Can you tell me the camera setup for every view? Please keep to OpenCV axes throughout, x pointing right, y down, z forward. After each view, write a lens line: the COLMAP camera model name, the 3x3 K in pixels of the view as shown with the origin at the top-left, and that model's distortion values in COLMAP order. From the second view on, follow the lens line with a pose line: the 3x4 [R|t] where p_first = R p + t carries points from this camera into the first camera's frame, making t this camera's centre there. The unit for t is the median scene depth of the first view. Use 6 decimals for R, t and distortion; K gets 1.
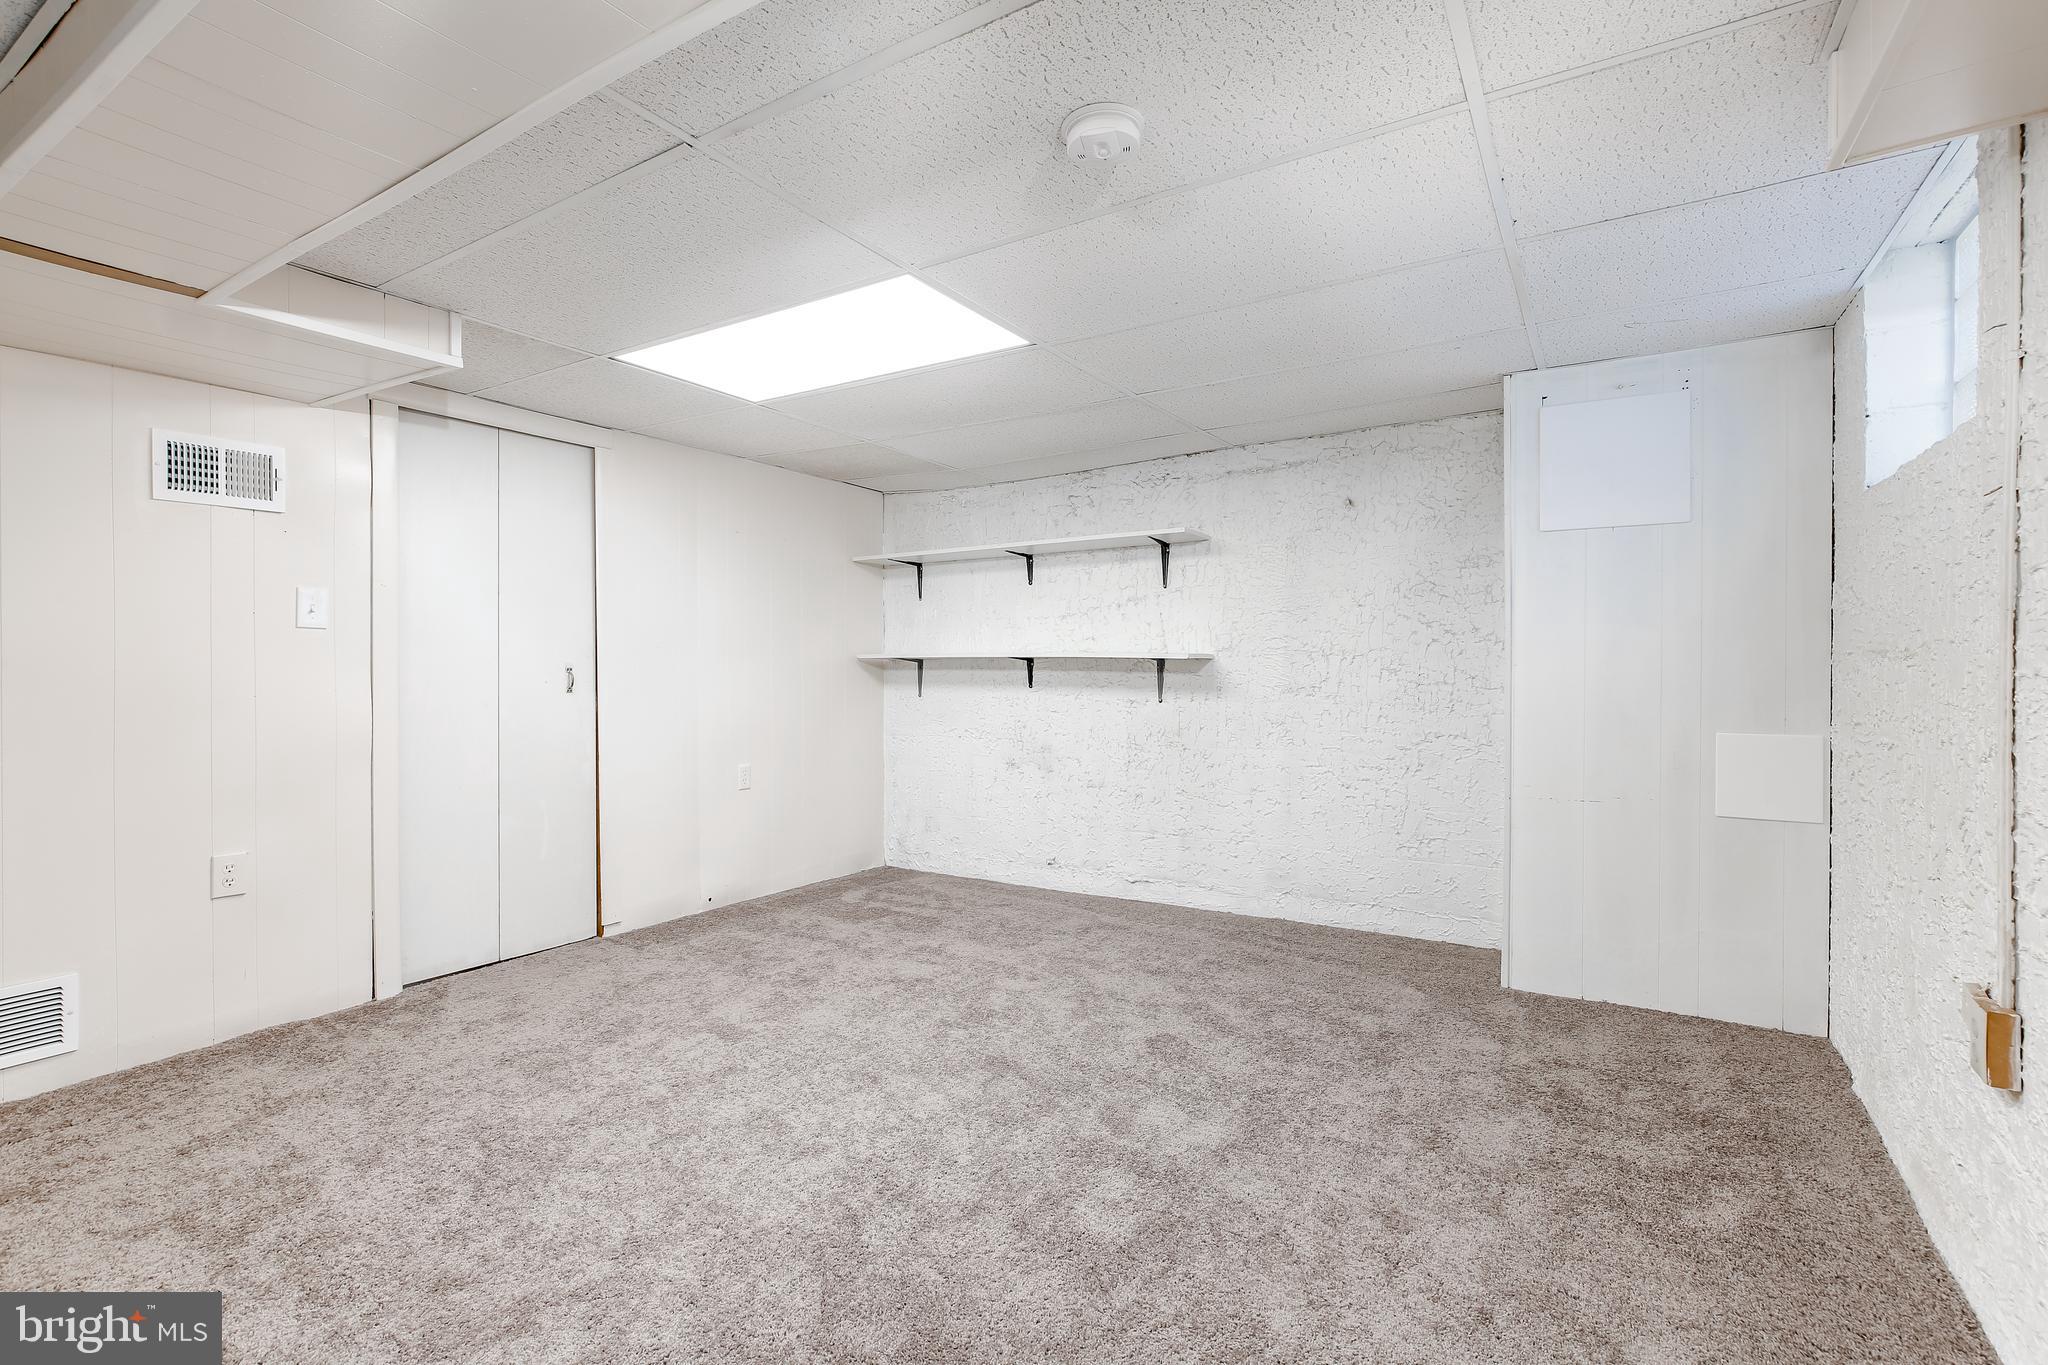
lens RADIAL K [[928.8, 0, 1024.1], [0, 928.8, 676.2], [0, 0, 1]] dist [-0.009620, 0.003372]
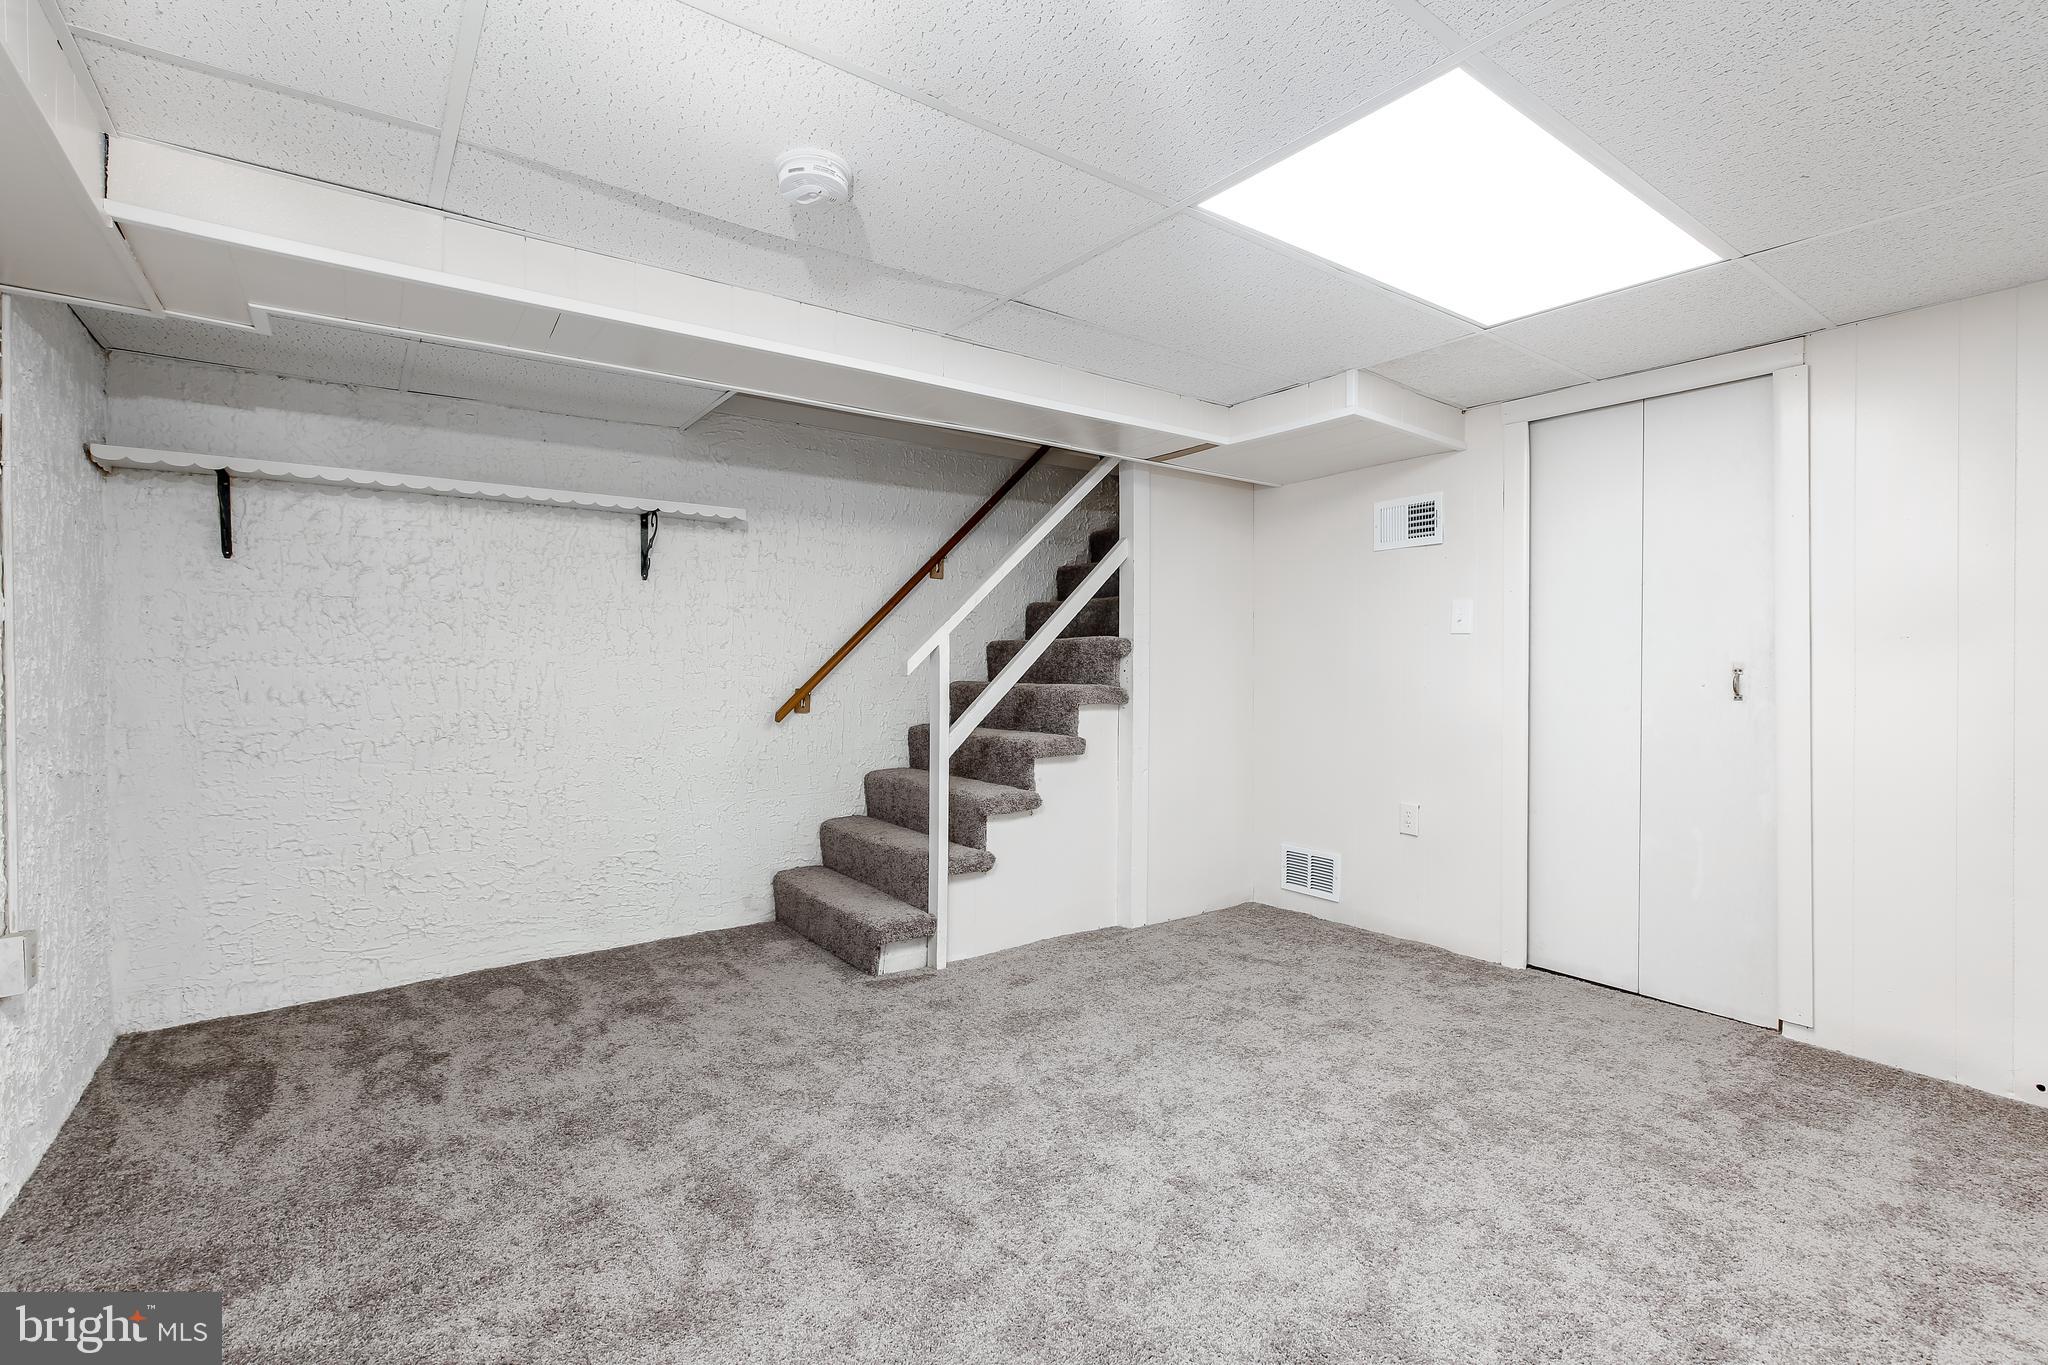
lens RADIAL K [[928.8, 0, 1022.1], [0, 928.8, 673.5], [0, 0, 1]] dist [-0.009620, 0.003372]
pose [[-0.364111, 0.021094, -0.931117, 0.577537], [-0.004882, 0.999687, 0.024557, -0.027621], [0.931343, 0.013487, -0.363894, 0.913030]]
